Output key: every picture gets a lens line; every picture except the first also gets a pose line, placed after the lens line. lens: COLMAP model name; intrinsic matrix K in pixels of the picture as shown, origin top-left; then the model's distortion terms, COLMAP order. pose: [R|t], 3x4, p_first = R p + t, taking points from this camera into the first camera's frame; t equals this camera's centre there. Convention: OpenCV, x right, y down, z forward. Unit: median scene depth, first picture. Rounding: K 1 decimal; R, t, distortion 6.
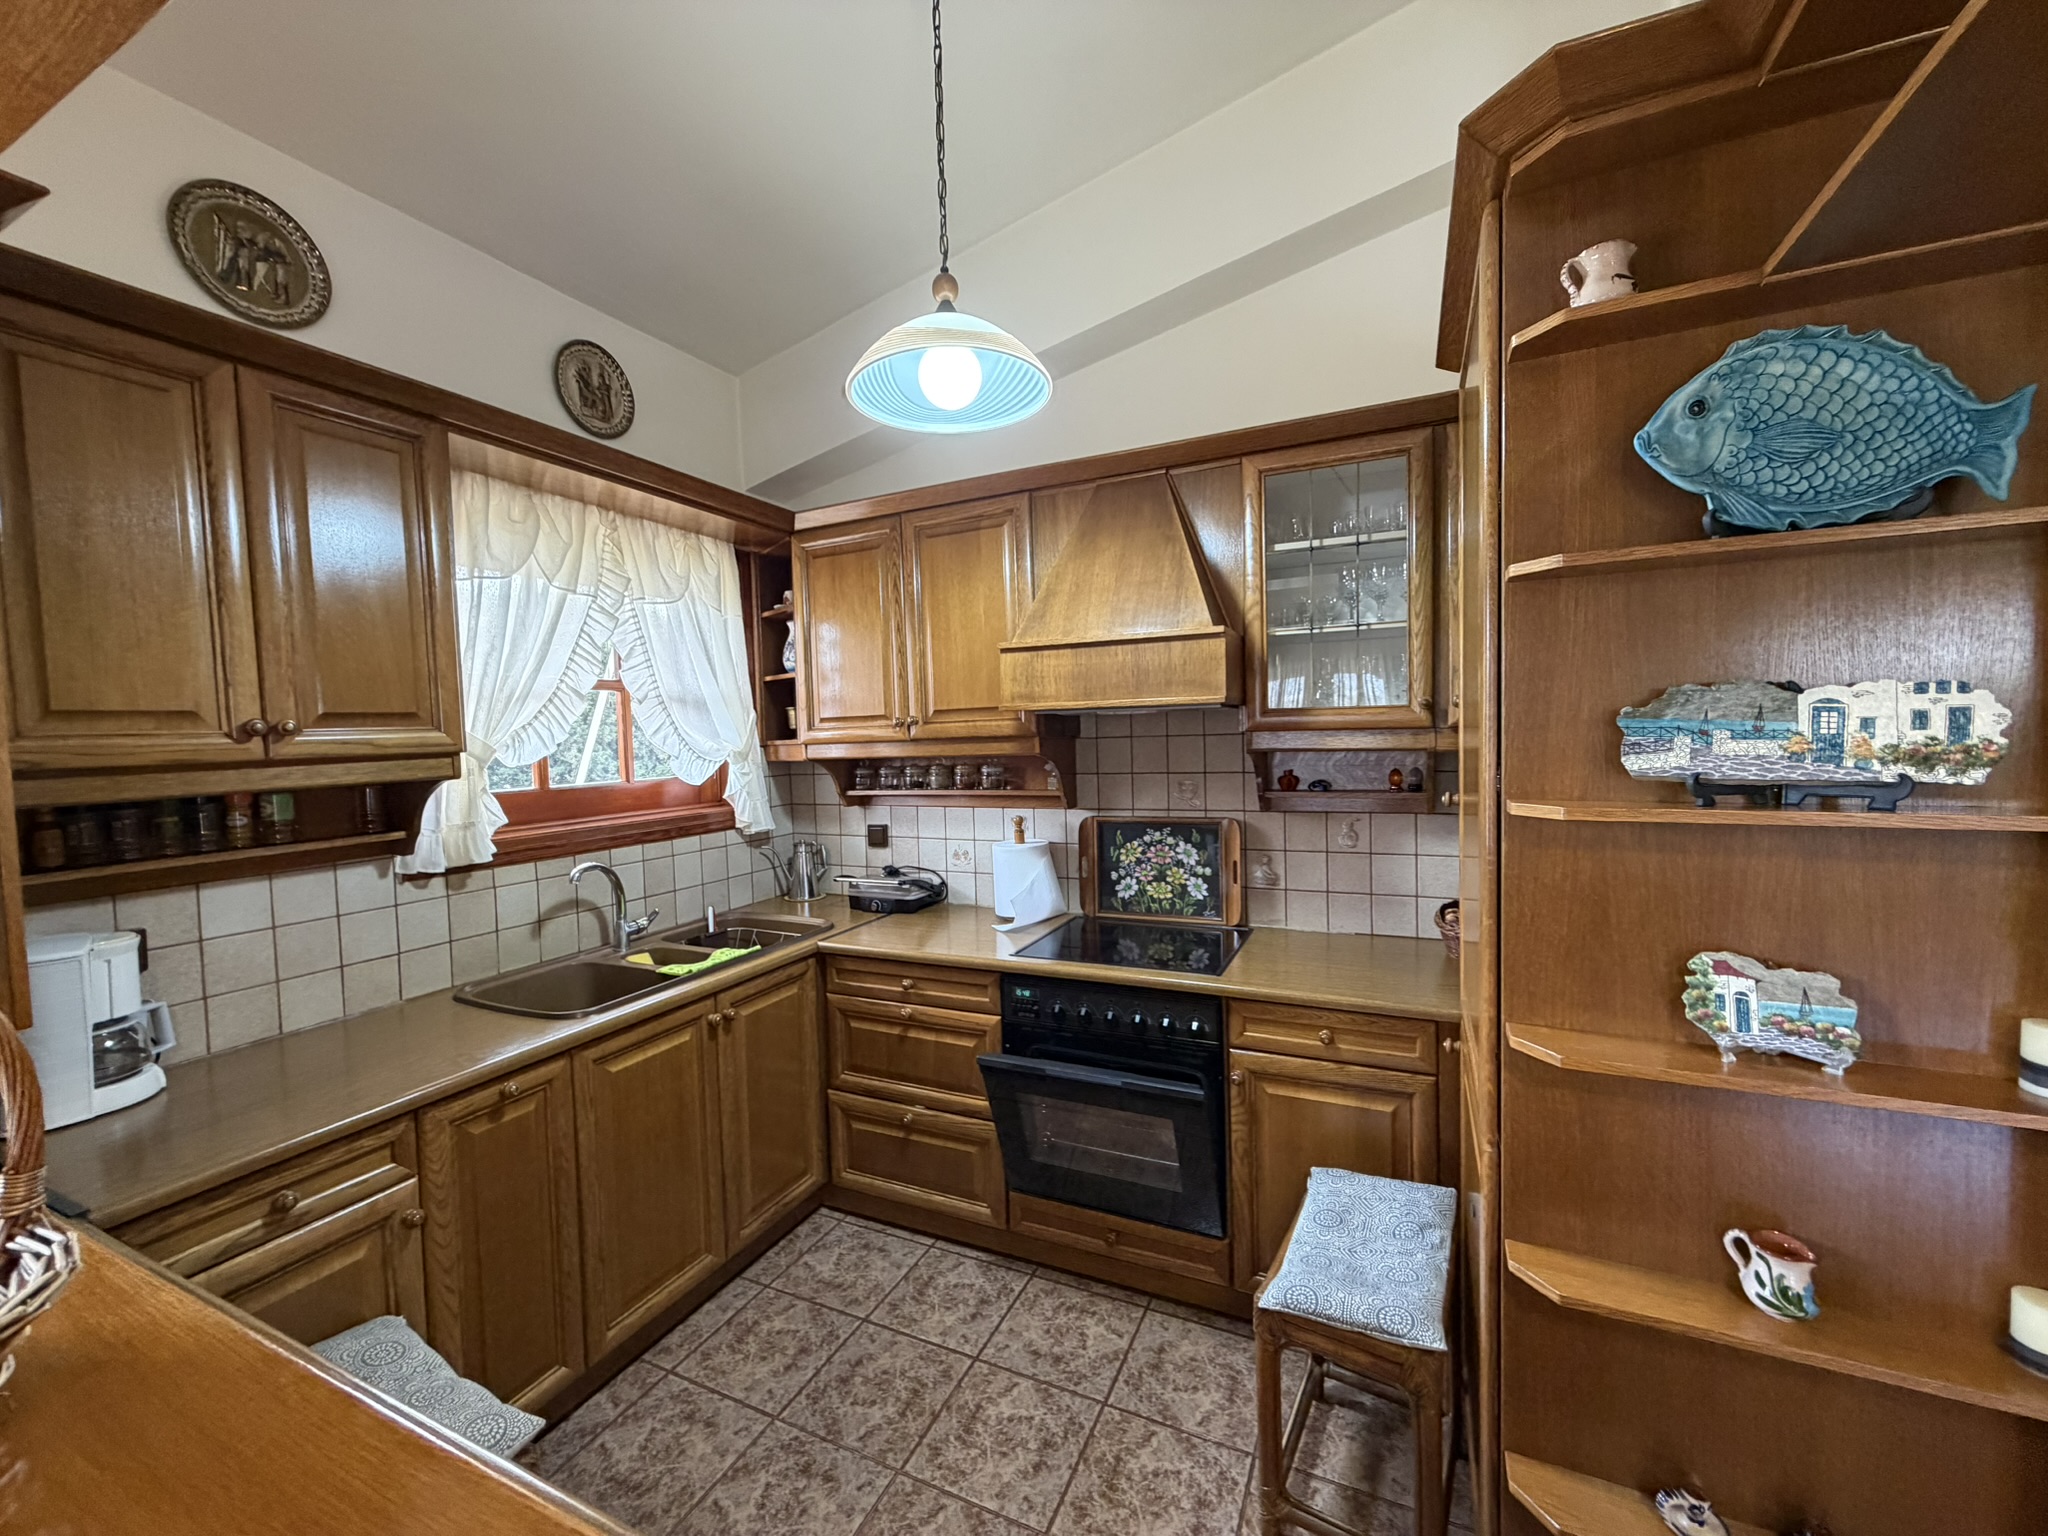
lens RADIAL K [[816.8, 0, 1020.1], [0, 816.8, 768.3], [0, 0, 1]] dist [0.002819, -0.000279]
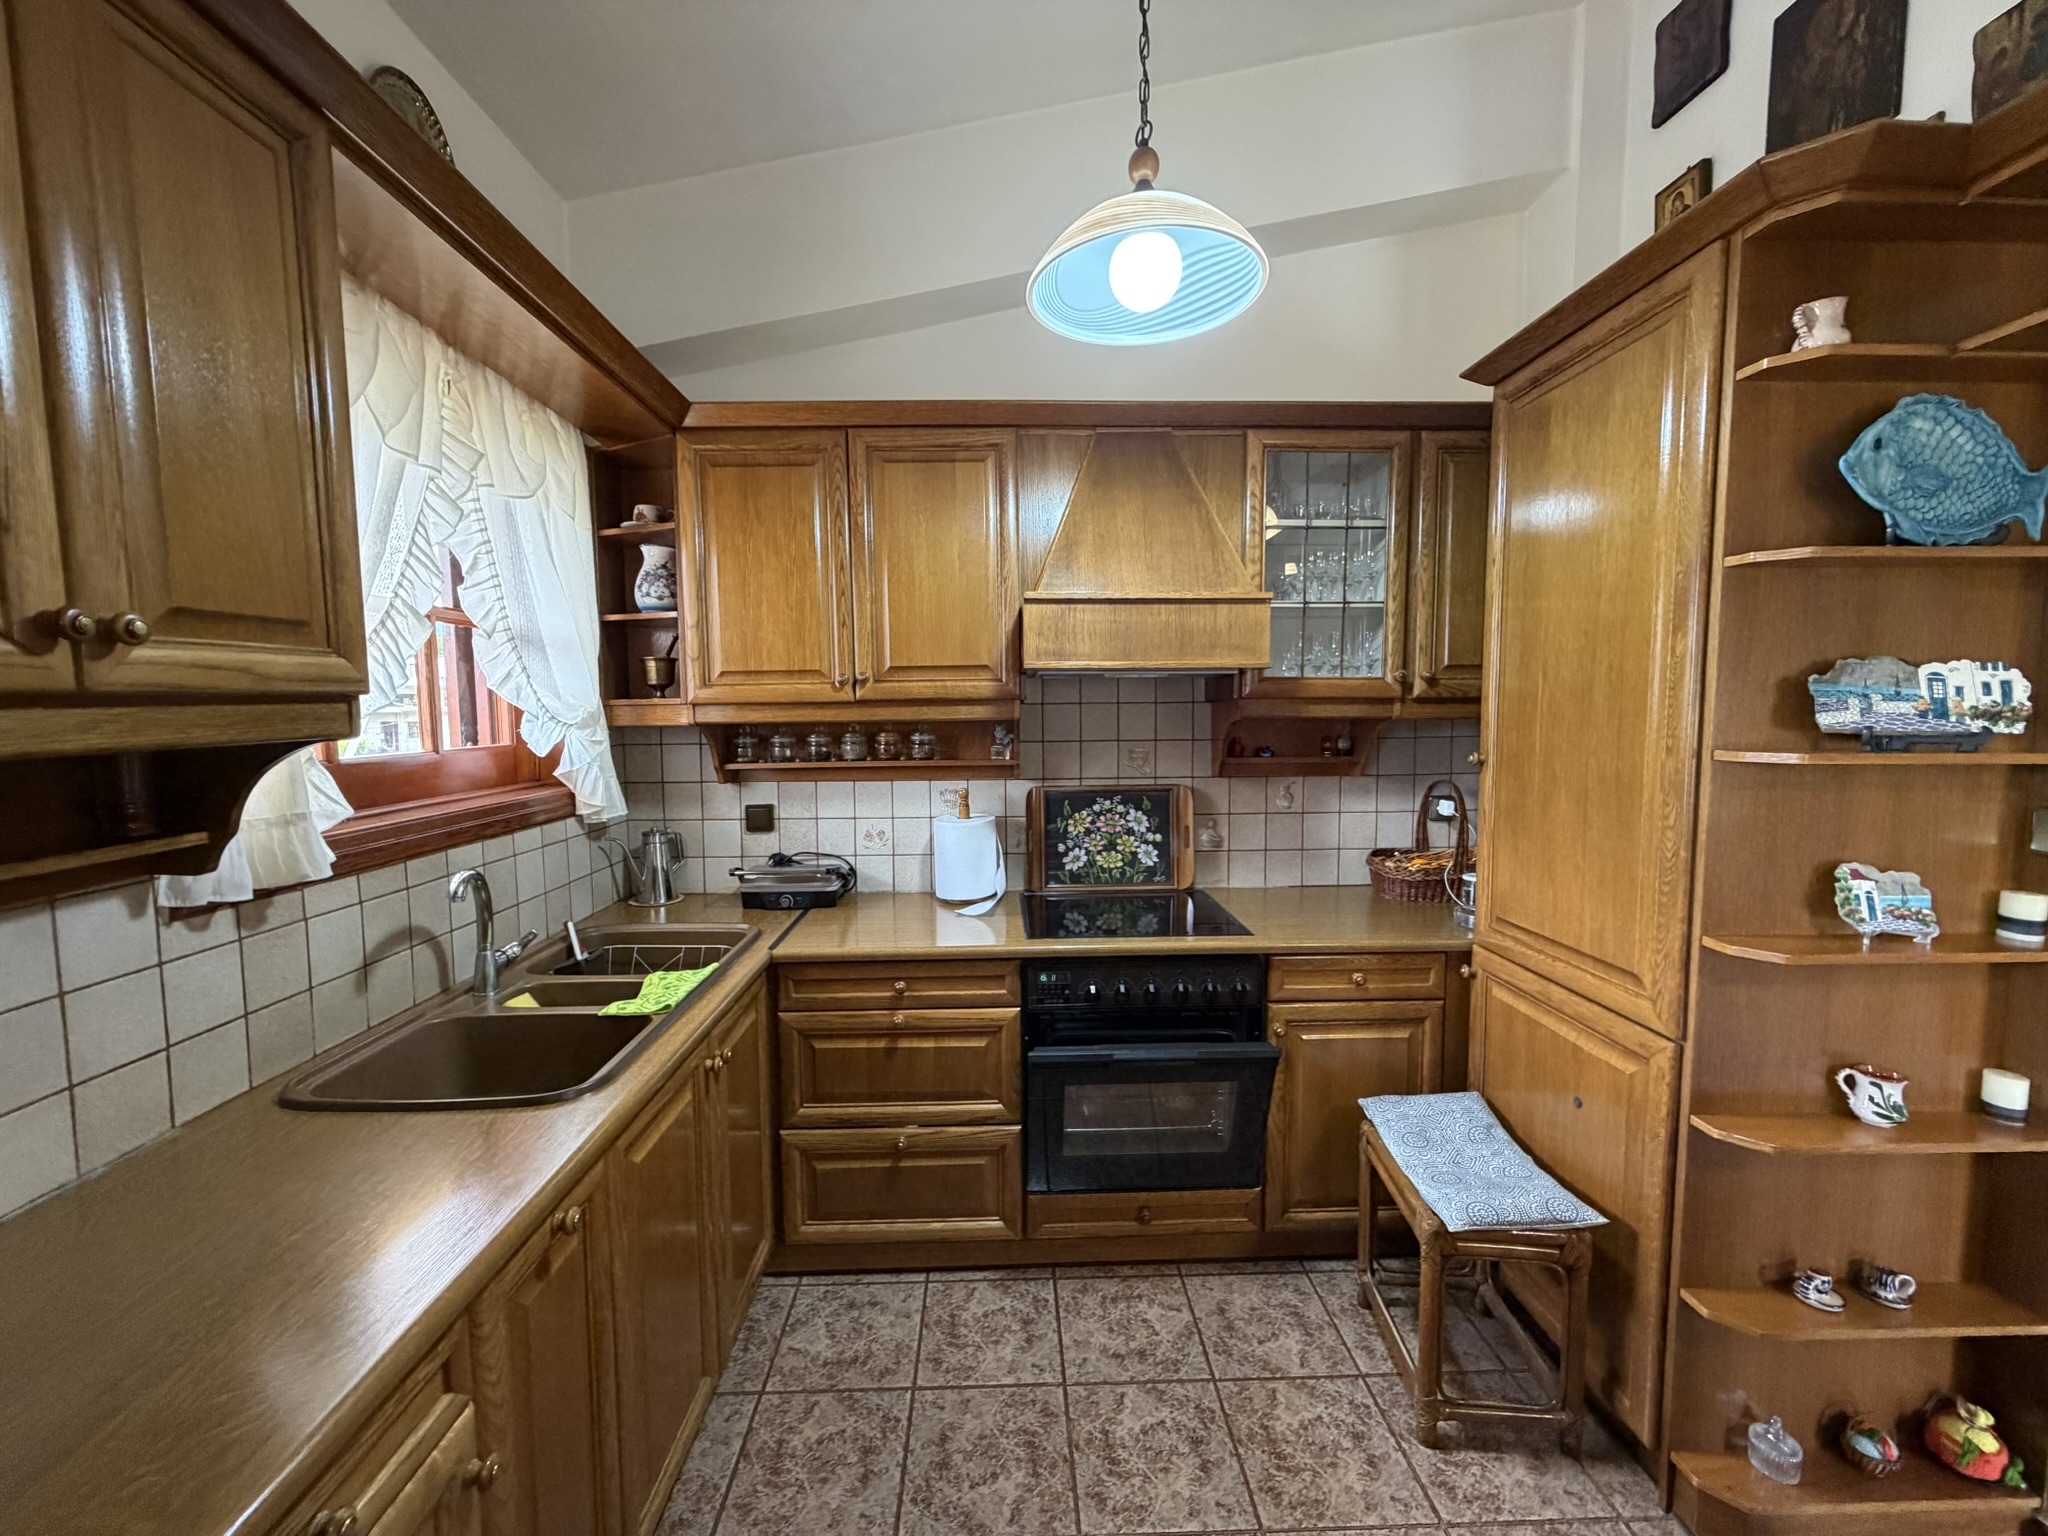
lens RADIAL K [[816.8, 0, 1025.4], [0, 816.8, 767.0], [0, 0, 1]] dist [0.002819, -0.000279]
pose [[0.890969, -0.012276, 0.453898, -0.466614], [0.001834, 0.999724, 0.023437, 0.018184], [-0.454060, -0.020049, 0.890745, 0.215900]]
